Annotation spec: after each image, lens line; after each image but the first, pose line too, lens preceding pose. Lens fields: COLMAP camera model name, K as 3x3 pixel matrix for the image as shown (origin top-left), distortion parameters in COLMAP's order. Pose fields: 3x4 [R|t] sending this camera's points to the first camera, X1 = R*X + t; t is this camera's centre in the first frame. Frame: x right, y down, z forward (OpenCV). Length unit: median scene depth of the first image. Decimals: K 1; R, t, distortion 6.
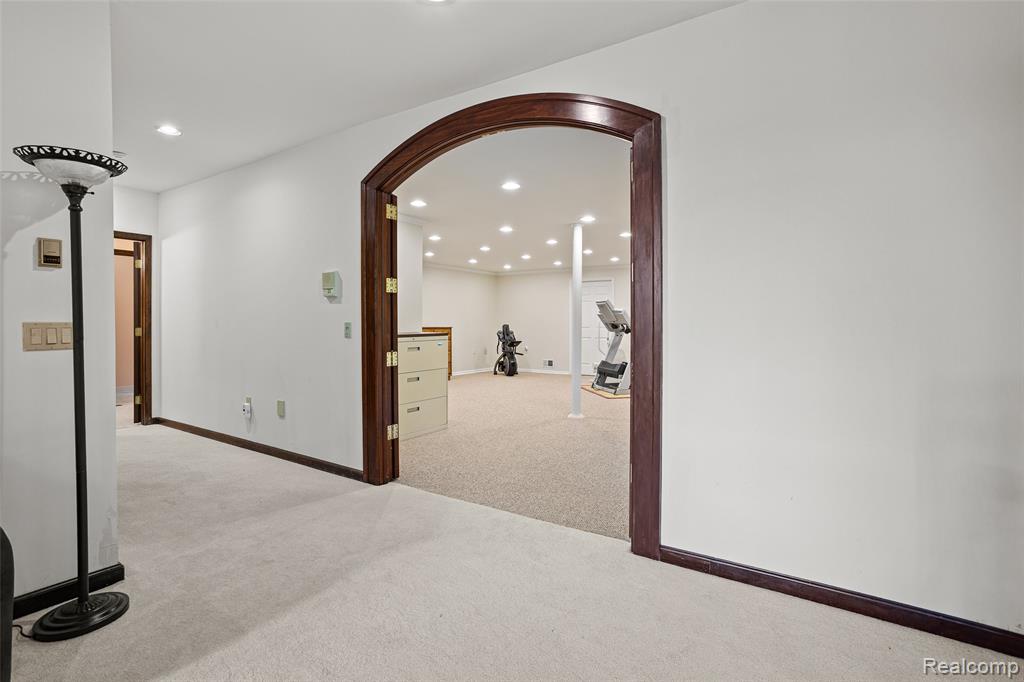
lens RADIAL K [[494.3, 0, 510.4], [0, 494.3, 317.3], [0, 0, 1]] dist [0.003484, 0.000411]
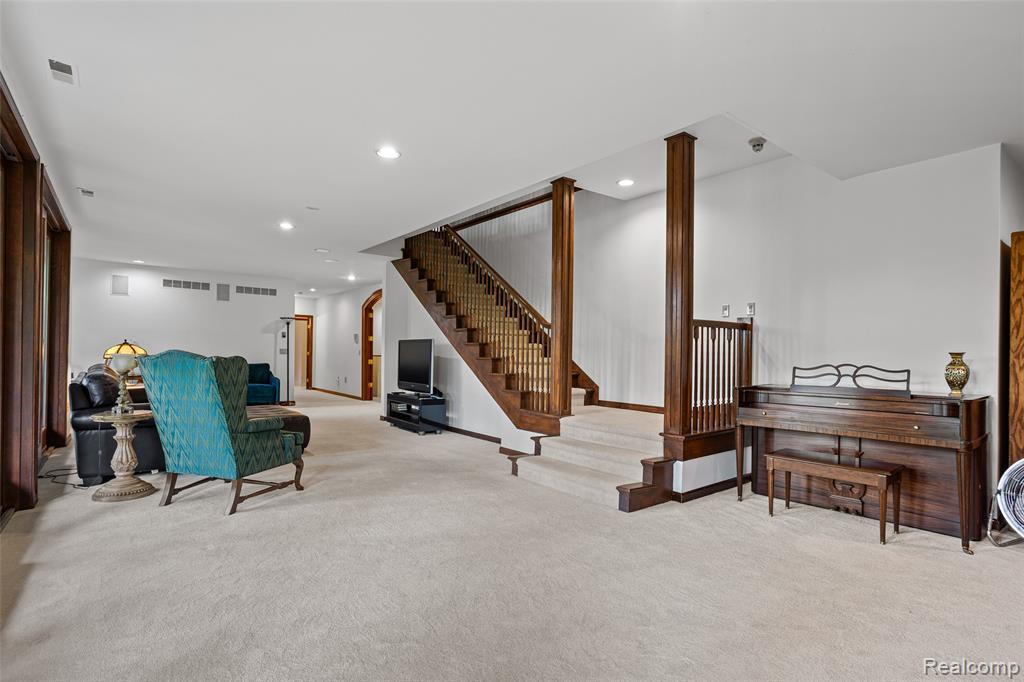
lens RADIAL K [[494.3, 0, 511.9], [0, 494.3, 346.2], [0, 0, 1]] dist [0.003484, 0.000411]
pose [[0.956713, 0.013330, -0.290727, 1.508729], [-0.016045, 0.999847, -0.006955, -0.008582], [0.290590, 0.011319, 0.956781, -1.718508]]
